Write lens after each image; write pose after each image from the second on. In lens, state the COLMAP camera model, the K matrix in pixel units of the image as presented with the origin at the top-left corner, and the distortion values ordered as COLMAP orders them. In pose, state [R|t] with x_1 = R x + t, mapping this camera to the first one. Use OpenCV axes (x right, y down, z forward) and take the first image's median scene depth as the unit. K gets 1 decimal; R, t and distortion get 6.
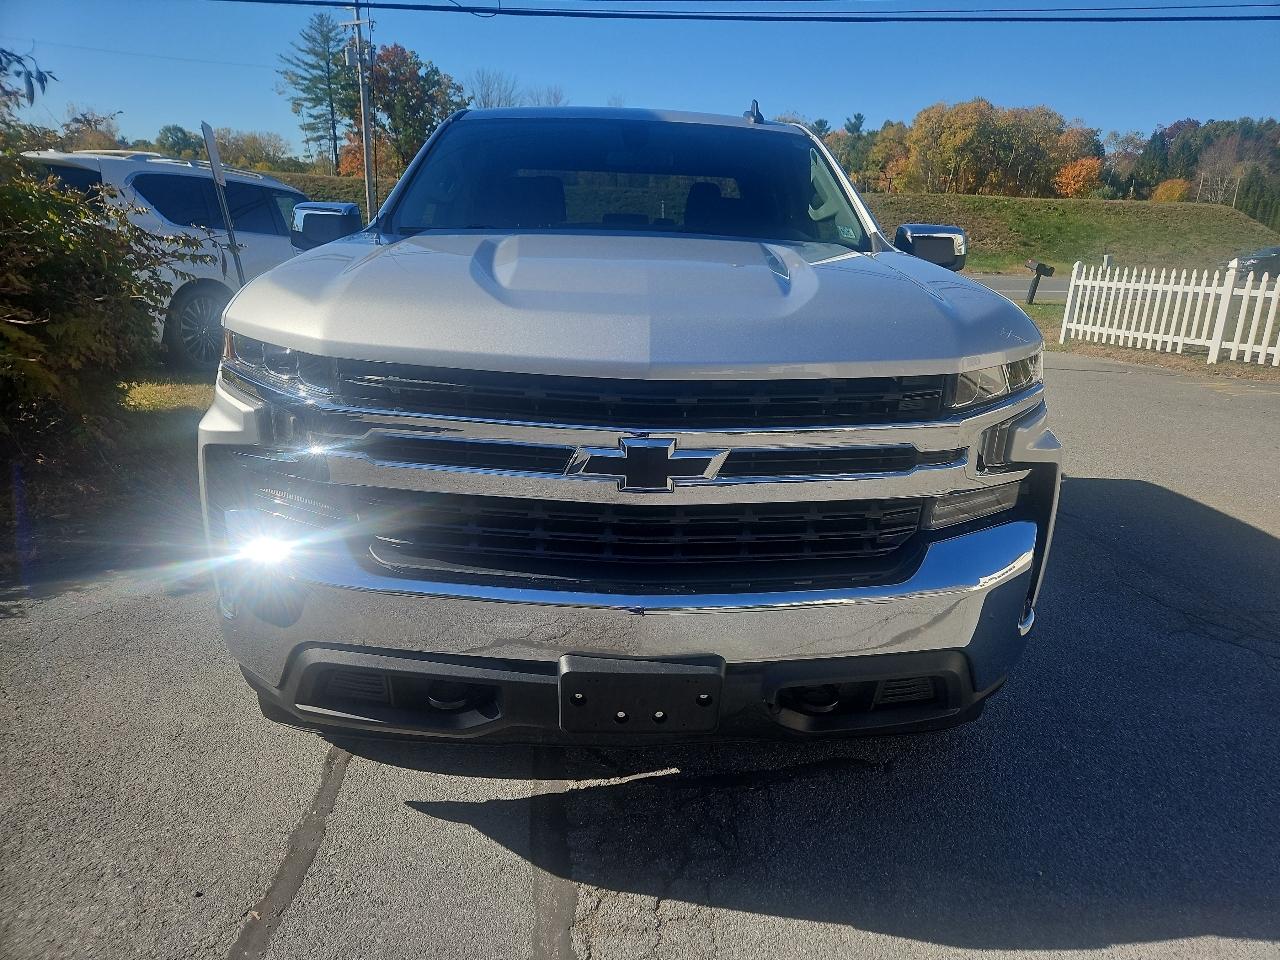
lens RADIAL K [[854.8, 0, 645.6], [0, 854.8, 491.3], [0, 0, 1]] dist [0.072999, -0.056200]
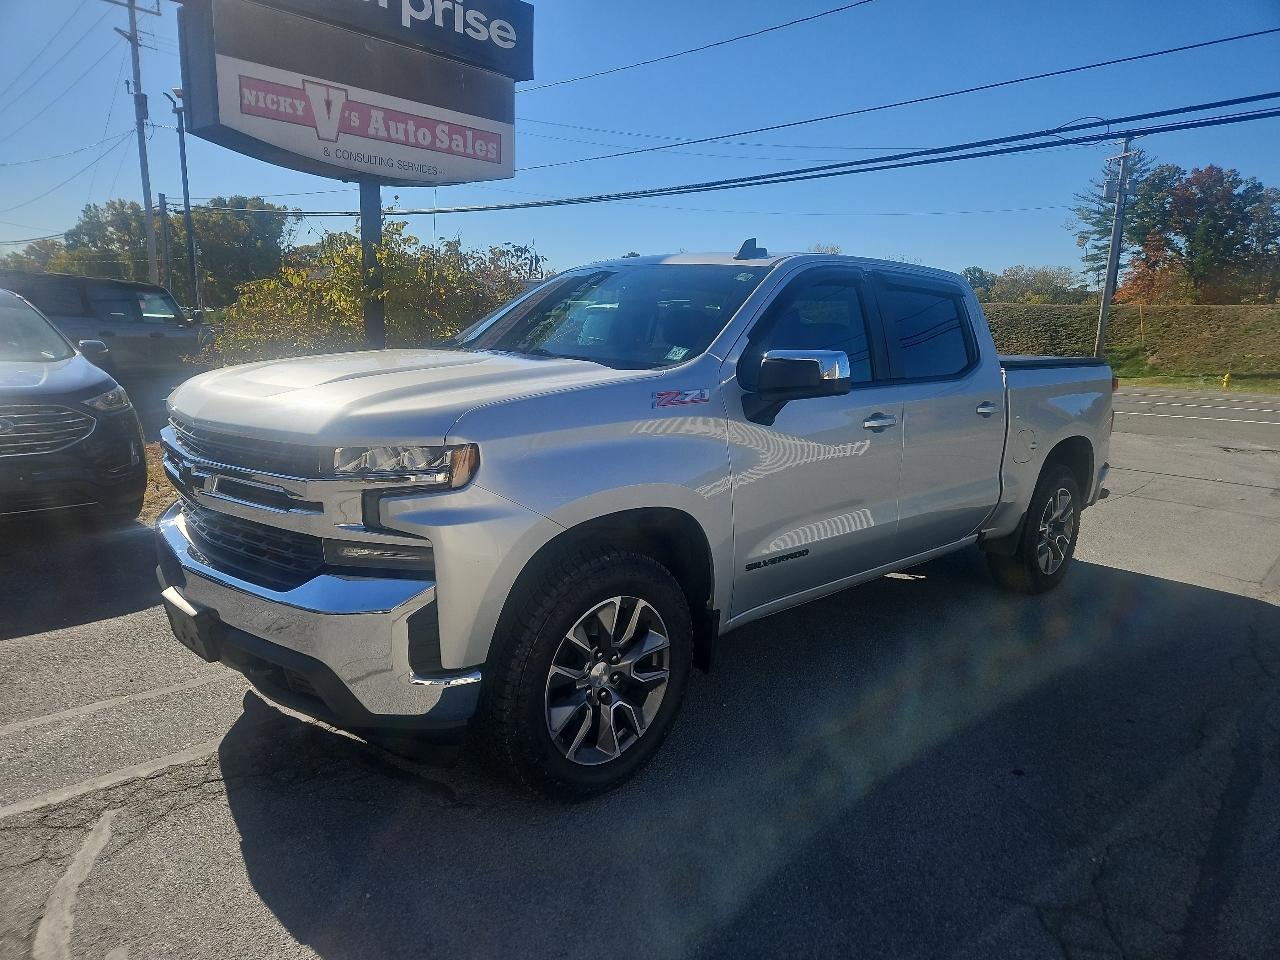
lens RADIAL K [[854.8, 0, 634.3], [0, 854.8, 476.0], [0, 0, 1]] dist [0.072999, -0.056200]
pose [[0.669530, 0.114162, -0.733960, 0.887295], [-0.226911, 0.972318, -0.055756, -0.066031], [0.707277, 0.203874, 0.676900, 0.223659]]
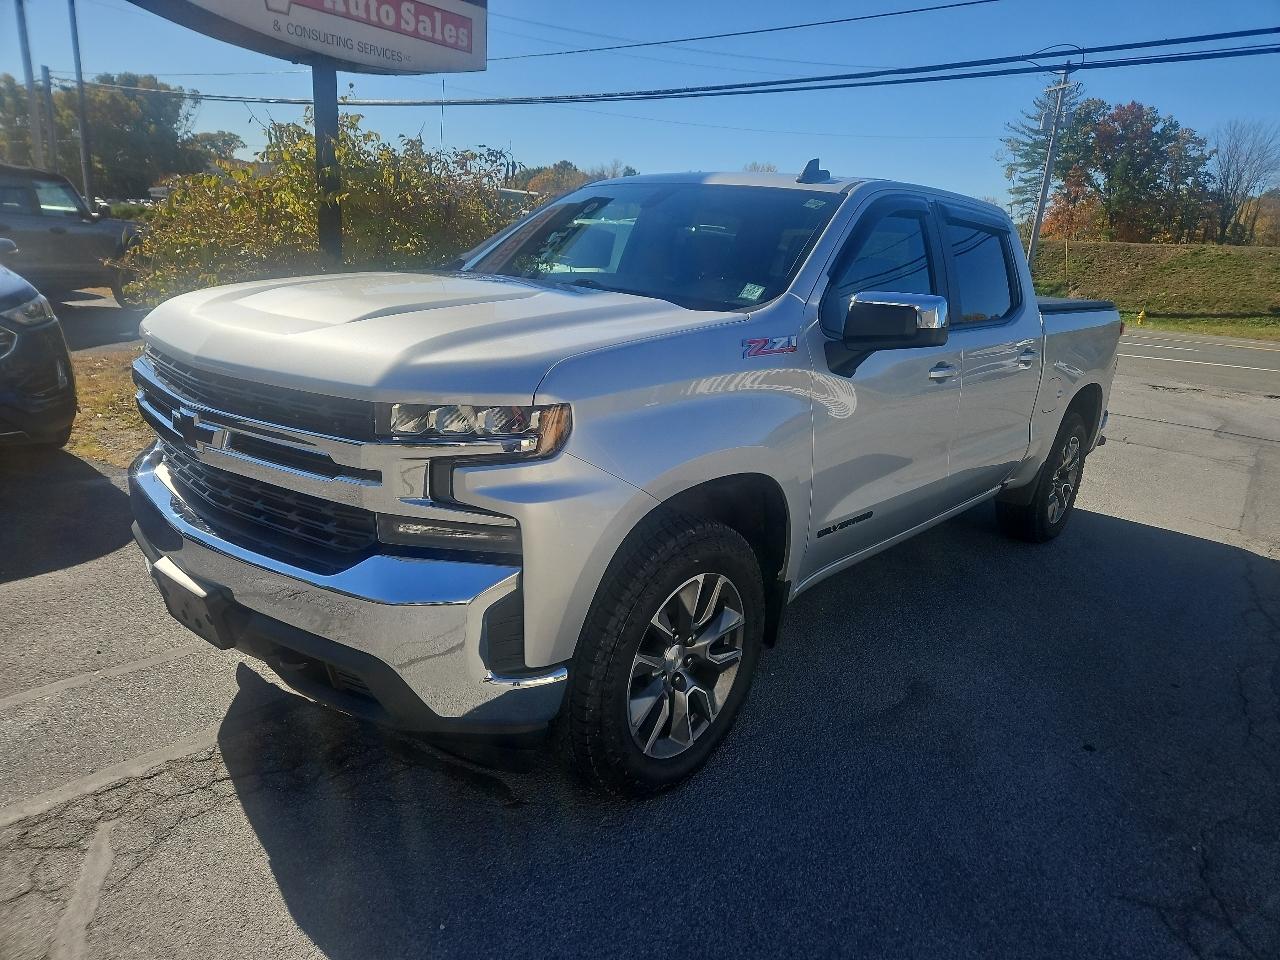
lens RADIAL K [[854.8, 0, 648.6], [0, 854.8, 477.9], [0, 0, 1]] dist [0.072999, -0.056200]
pose [[0.736704, 0.194086, -0.647764, 0.707961], [-0.243656, 0.969768, 0.013456, -0.073490], [0.630792, 0.147918, 0.761722, 0.199373]]
